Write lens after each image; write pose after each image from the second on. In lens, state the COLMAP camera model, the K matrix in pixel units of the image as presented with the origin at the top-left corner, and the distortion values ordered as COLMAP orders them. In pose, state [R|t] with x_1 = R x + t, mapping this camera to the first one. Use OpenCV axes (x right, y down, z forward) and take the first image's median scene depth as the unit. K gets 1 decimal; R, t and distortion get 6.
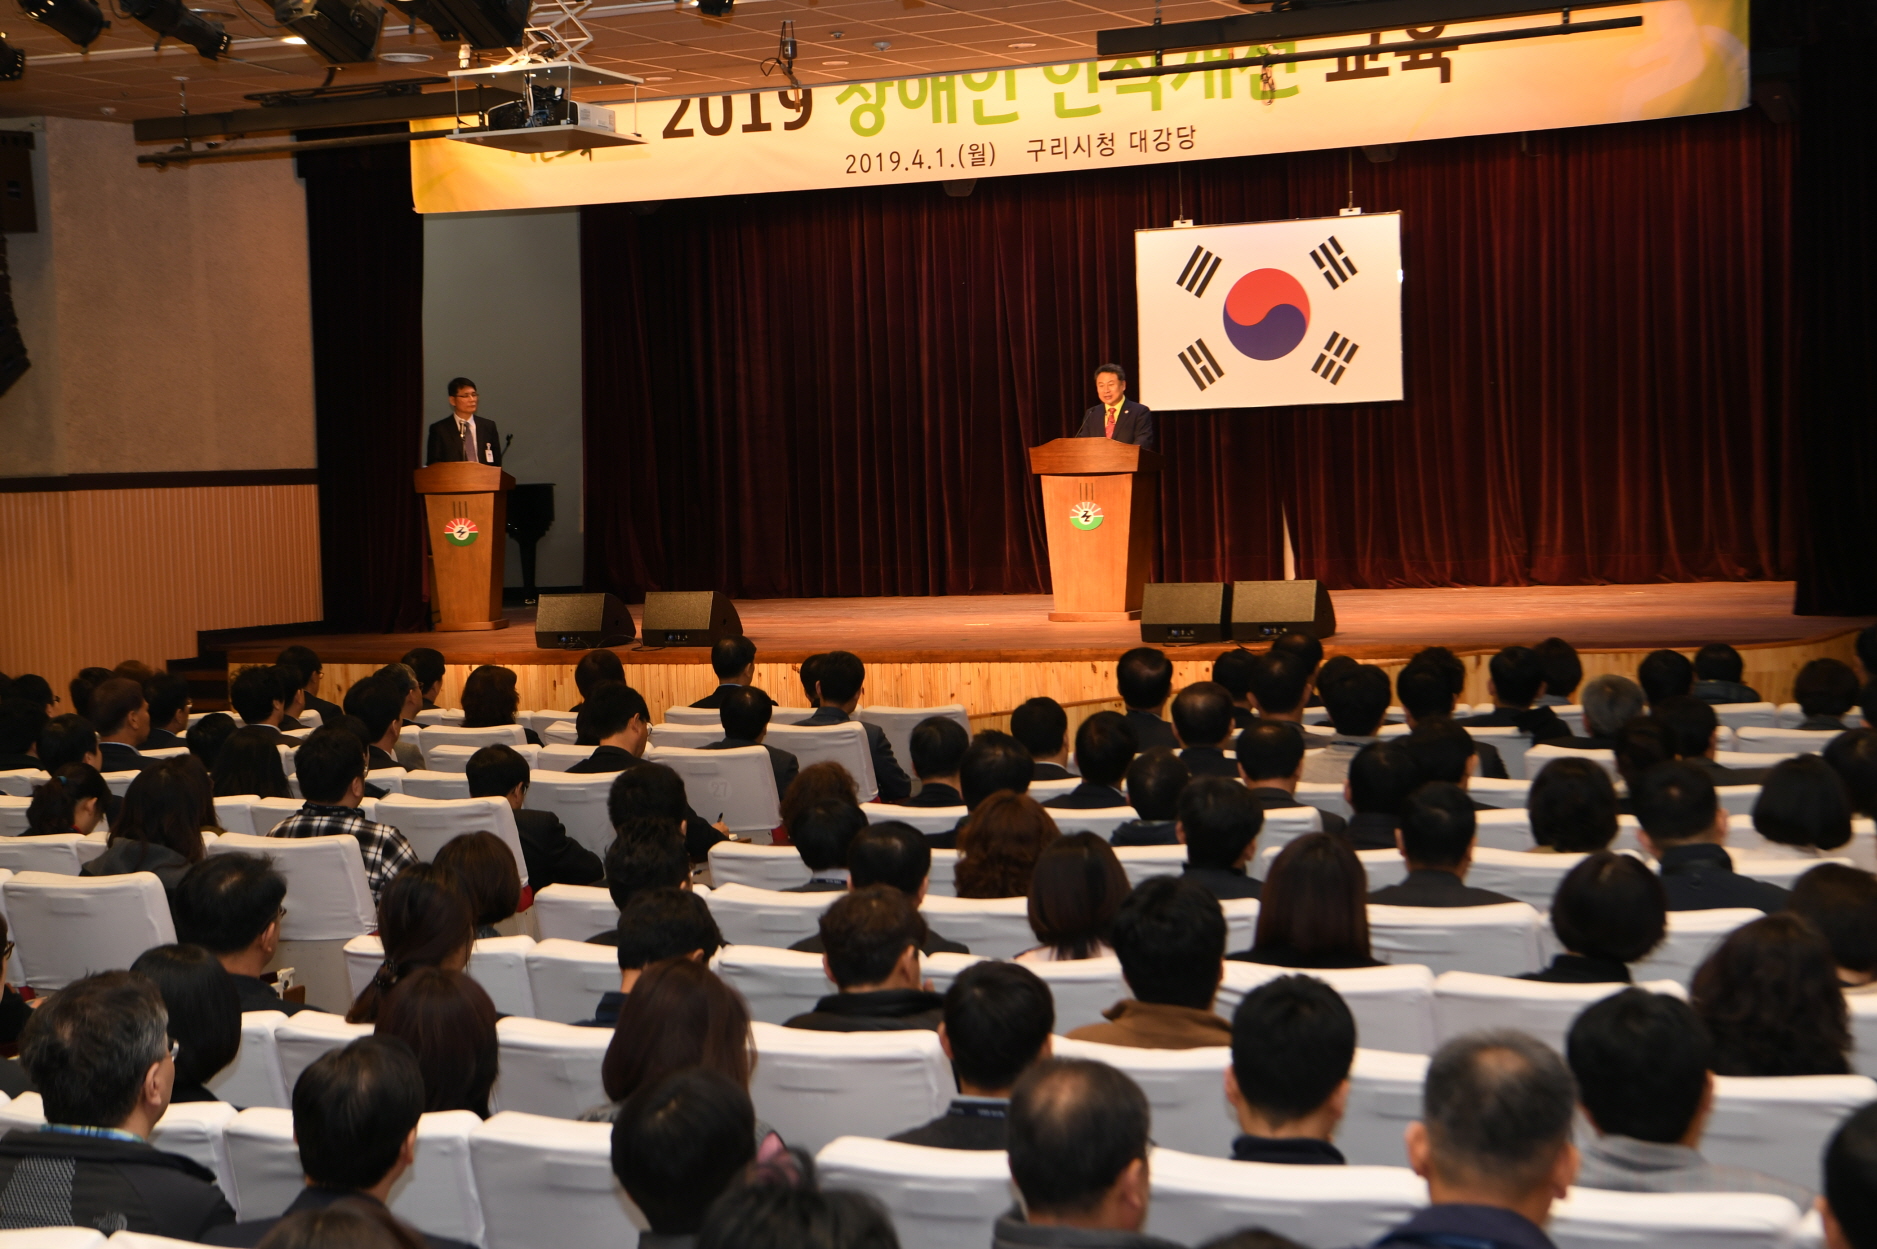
lens RADIAL K [[3374.9, 0, 938.4], [0, 3374.9, 622.6], [0, 0, 1]] dist [0.276449, 0.108584]
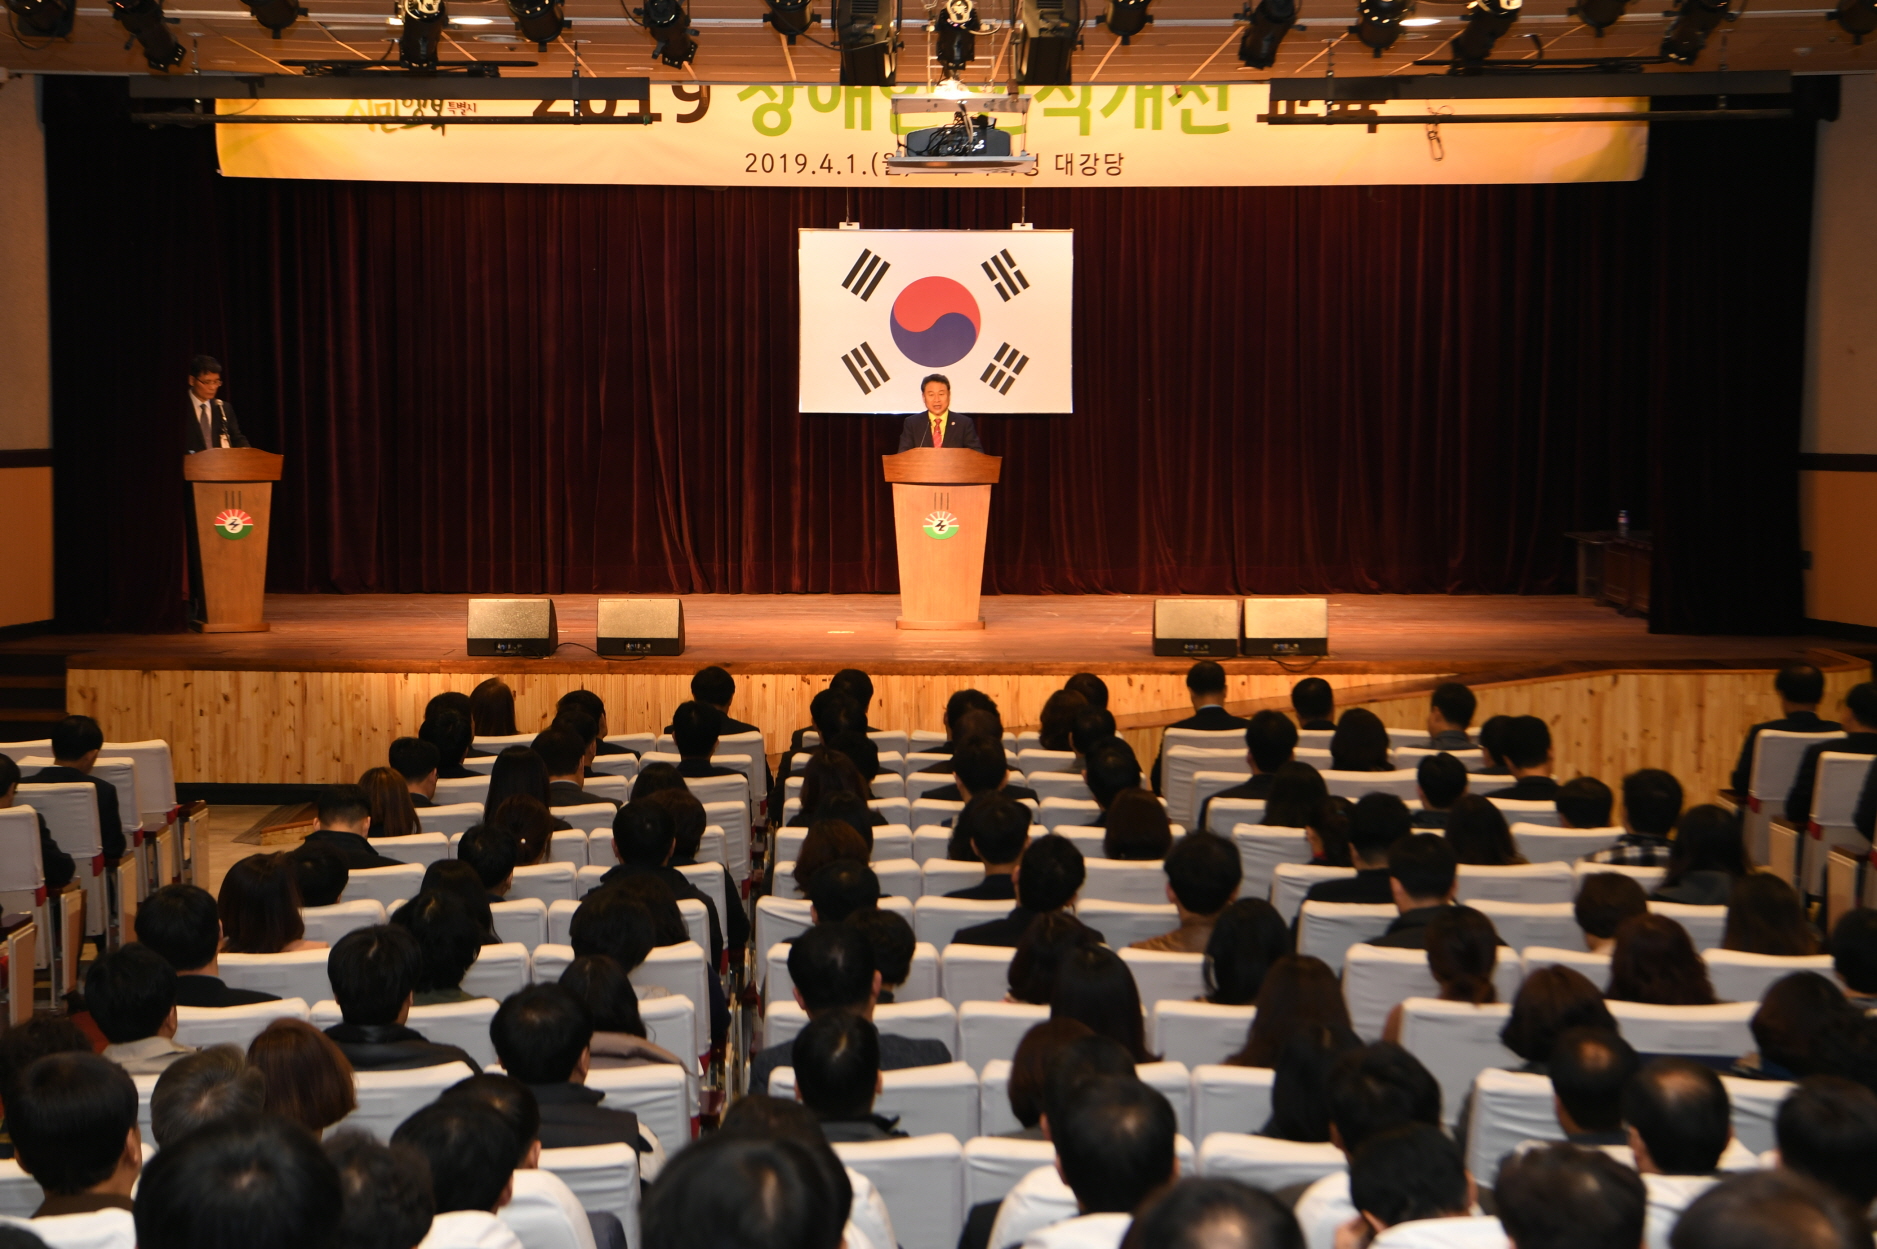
lens RADIAL K [[3742.8, 0, 885.0], [0, 3742.8, 628.5], [0, 0, 1]] dist [0.333946, -0.021632]
pose [[0.889999, 0.006697, 0.455914, -0.430800], [-0.012314, 0.999880, 0.009351, -0.009883], [-0.455797, -0.013936, 0.889975, 0.010546]]
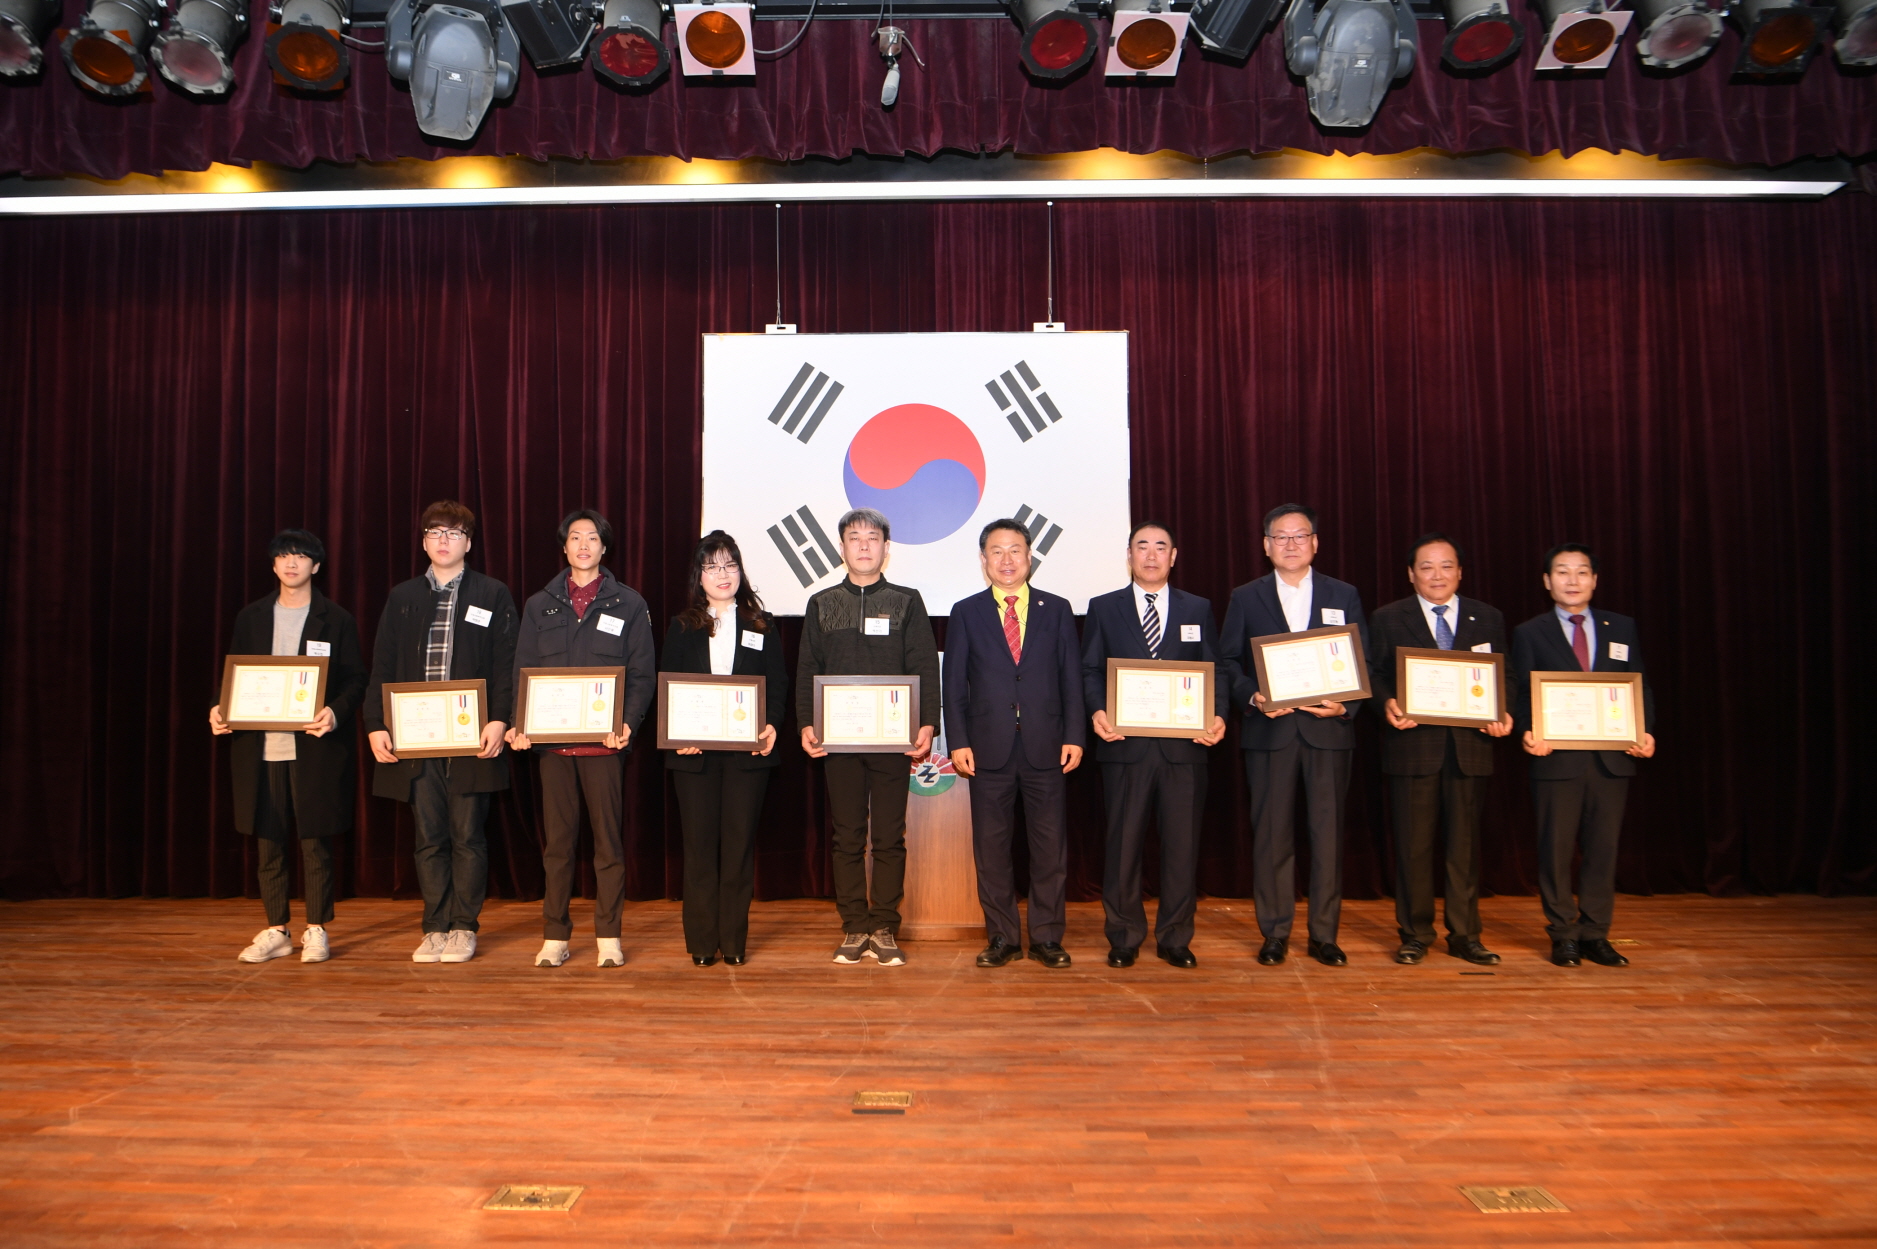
lens RADIAL K [[1516.7, 0, 945.5], [0, 1516.7, 626.4], [0, 0, 1]] dist [-0.063793, 0.032977]
pose [[0.915758, 0.048903, 0.398742, -0.011349], [-0.009667, 0.994958, -0.099822, -0.033729], [-0.401613, 0.087558, 0.911614, 0.746440]]
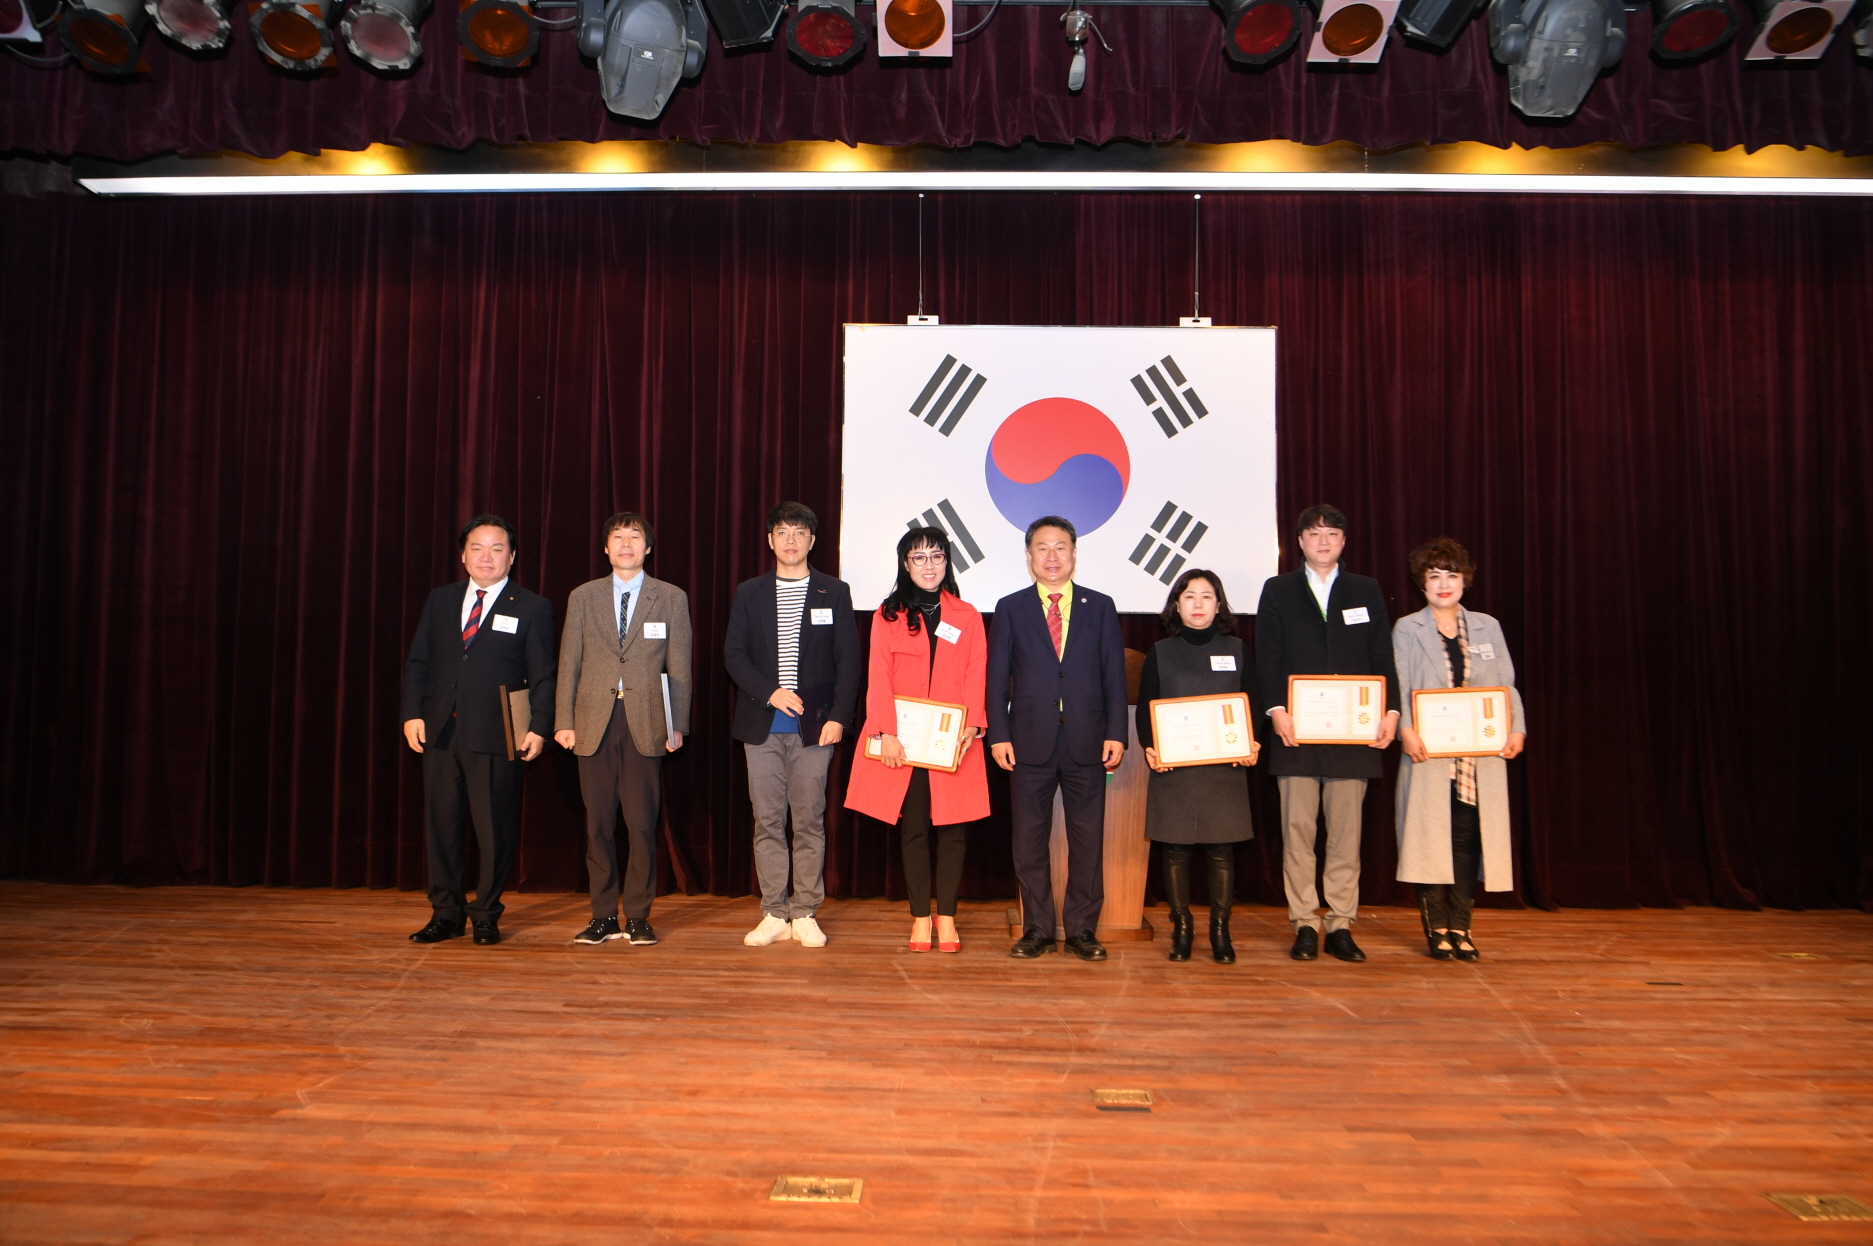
lens RADIAL K [[1531.3, 0, 937.0], [0, 1531.3, 623.9], [0, 0, 1]] dist [-0.059352, 0.031166]
pose [[0.923042, 0.065631, 0.379059, -0.031075], [-0.026968, 0.993955, -0.106426, -0.031267], [-0.383752, 0.088013, 0.919232, 0.756822]]
